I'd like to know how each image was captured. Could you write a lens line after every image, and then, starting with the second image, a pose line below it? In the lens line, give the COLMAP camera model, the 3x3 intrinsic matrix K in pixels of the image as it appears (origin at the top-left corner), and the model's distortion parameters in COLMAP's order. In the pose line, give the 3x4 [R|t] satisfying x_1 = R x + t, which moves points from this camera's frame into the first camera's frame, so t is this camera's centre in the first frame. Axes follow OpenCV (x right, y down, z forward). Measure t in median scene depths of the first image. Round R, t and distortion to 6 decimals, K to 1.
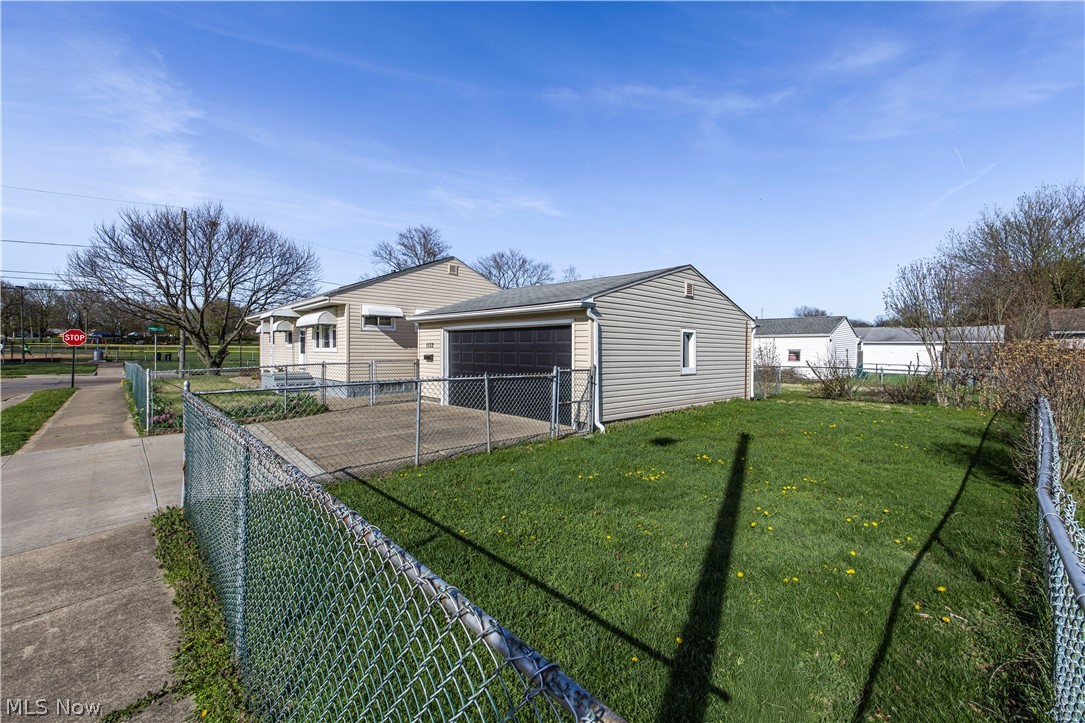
lens RADIAL K [[455.1, 0, 550.6], [0, 455.1, 397.9], [0, 0, 1]] dist [-0.002819, 0.000066]
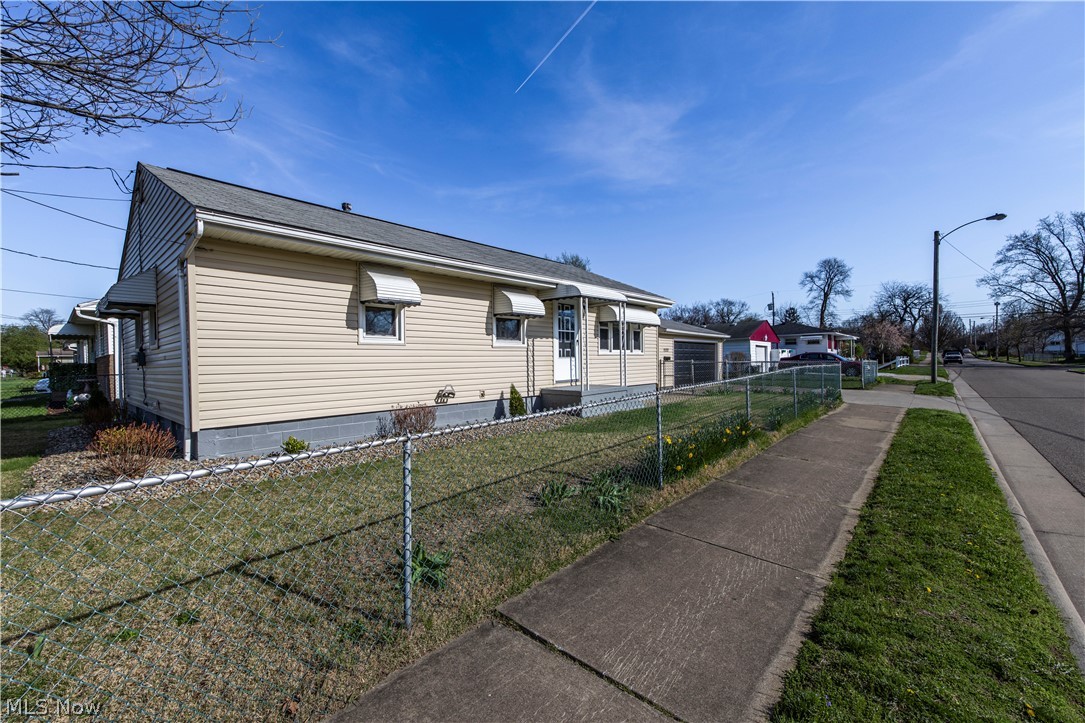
lens RADIAL K [[439.0, 0, 525.6], [0, 439.0, 362.5], [0, 0, 1]] dist [-0.000941, -0.000002]
pose [[-0.059198, -0.008168, 0.998213, -0.796560], [0.117258, 0.992987, 0.015079, -0.072920], [-0.991336, 0.117941, -0.057825, 0.748990]]
